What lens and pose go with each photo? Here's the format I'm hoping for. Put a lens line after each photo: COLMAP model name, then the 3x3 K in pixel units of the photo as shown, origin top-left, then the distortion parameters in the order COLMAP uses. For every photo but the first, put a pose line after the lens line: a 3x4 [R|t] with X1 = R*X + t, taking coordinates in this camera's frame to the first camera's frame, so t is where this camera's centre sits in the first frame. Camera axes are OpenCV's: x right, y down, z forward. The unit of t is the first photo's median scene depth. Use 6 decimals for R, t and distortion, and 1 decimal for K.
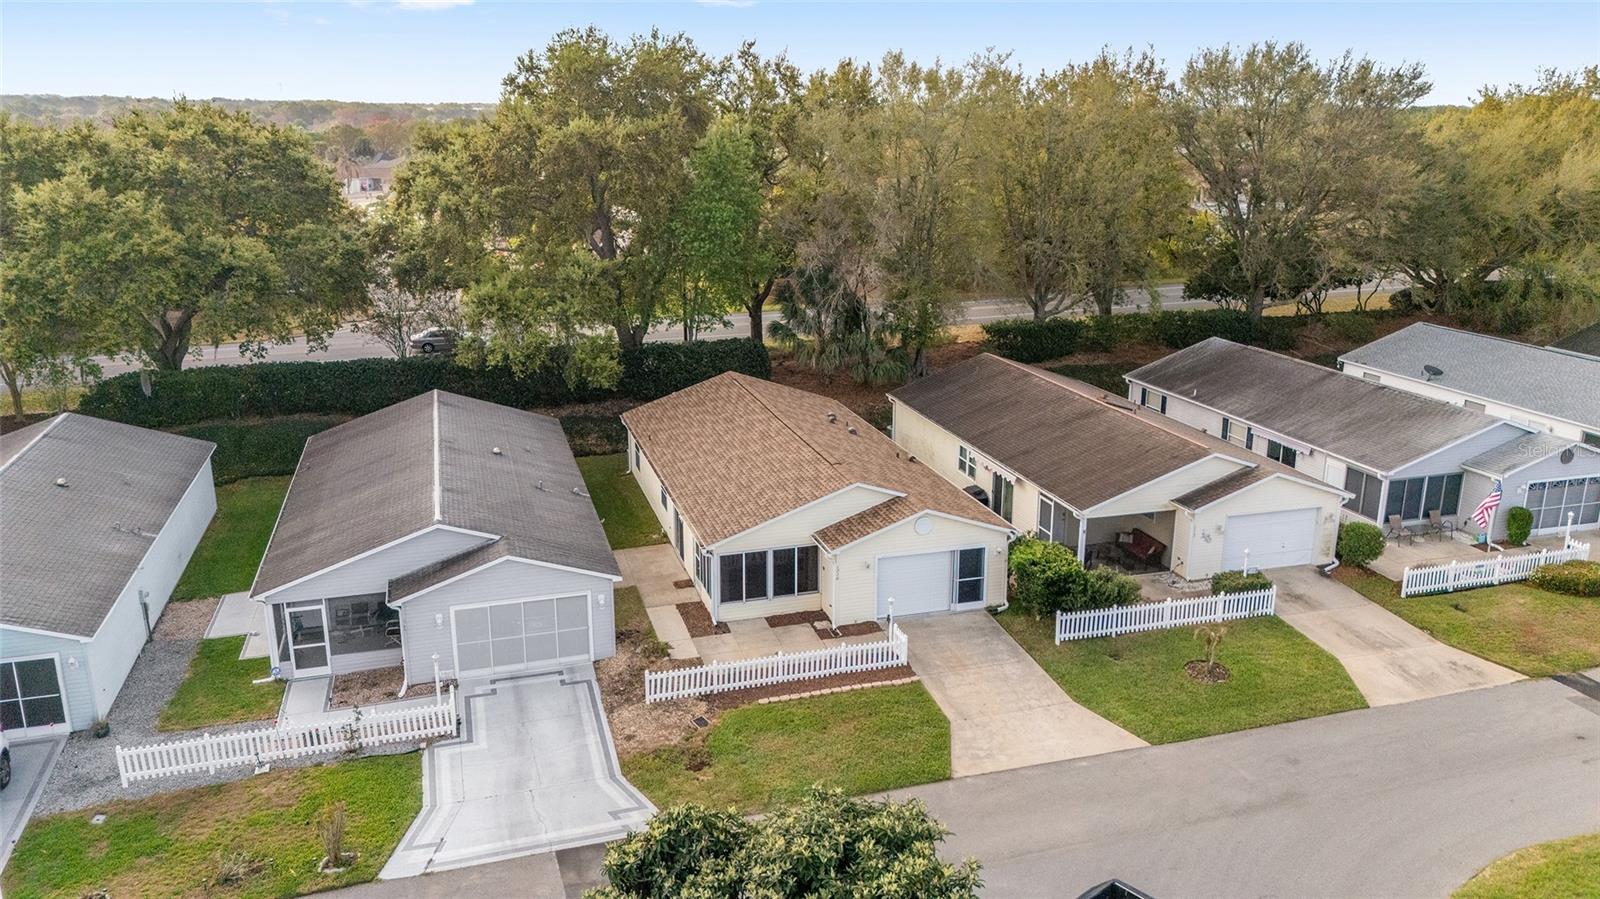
lens RADIAL K [[1178.1, 0, 800.0], [0, 1178.1, 449.5], [0, 0, 1]] dist [0.052436, -0.061983]
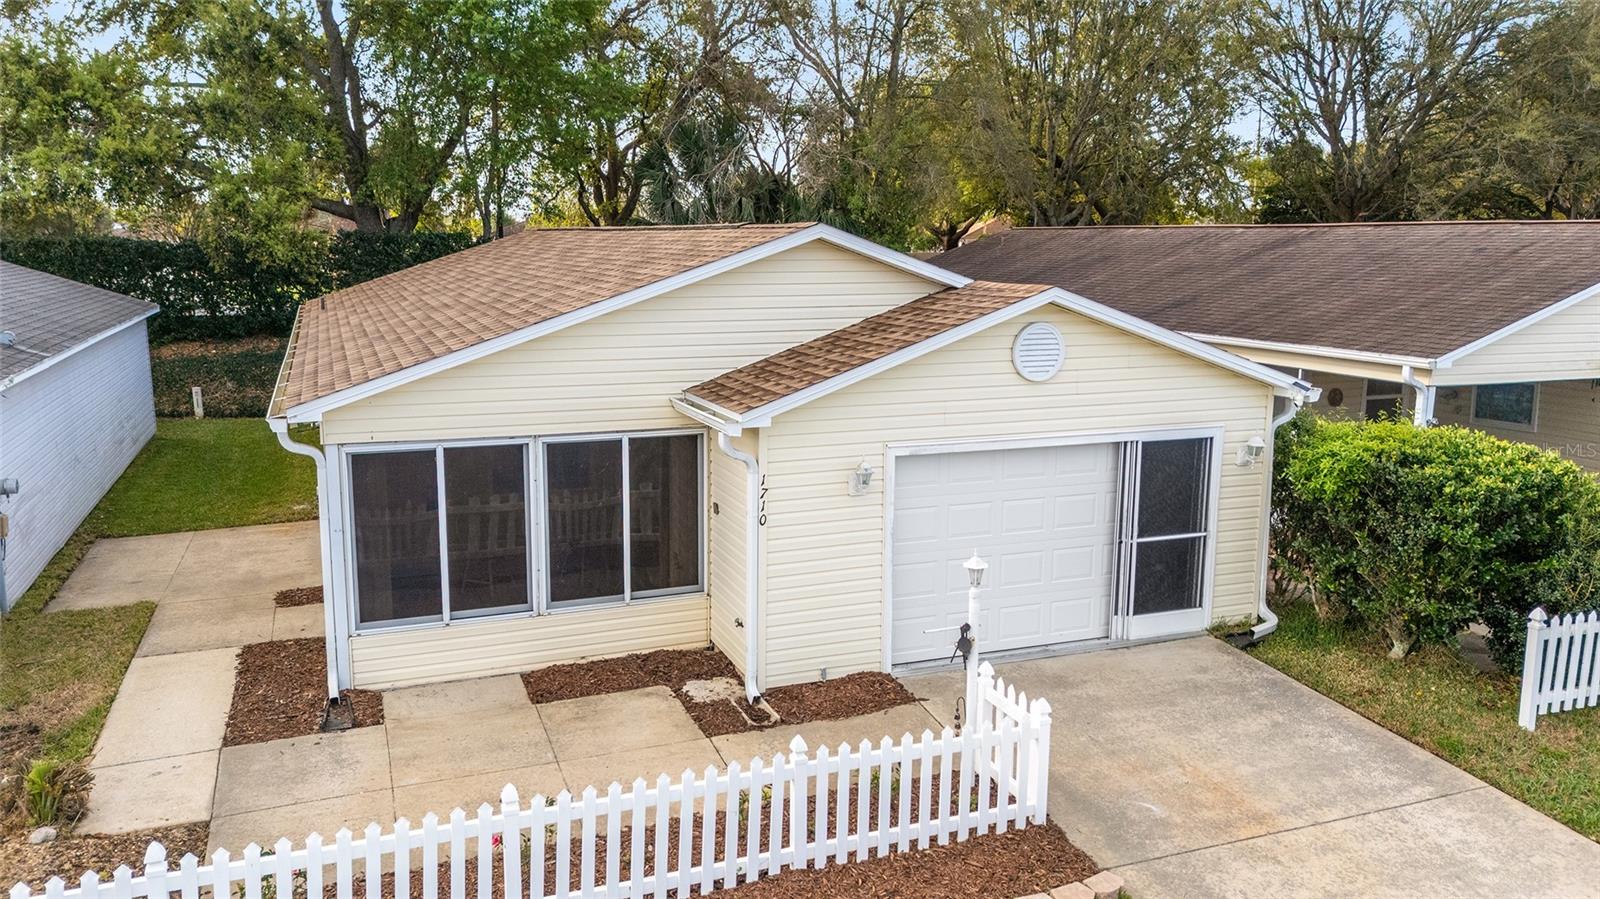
lens RADIAL K [[1178.1, 0, 800.0], [0, 1178.1, 449.5], [0, 0, 1]] dist [0.052436, -0.061983]
pose [[0.996219, -0.010268, 0.086265, 0.015971], [0.019241, 0.994407, -0.103846, 0.121257], [-0.084717, 0.105113, 0.990845, 0.705079]]
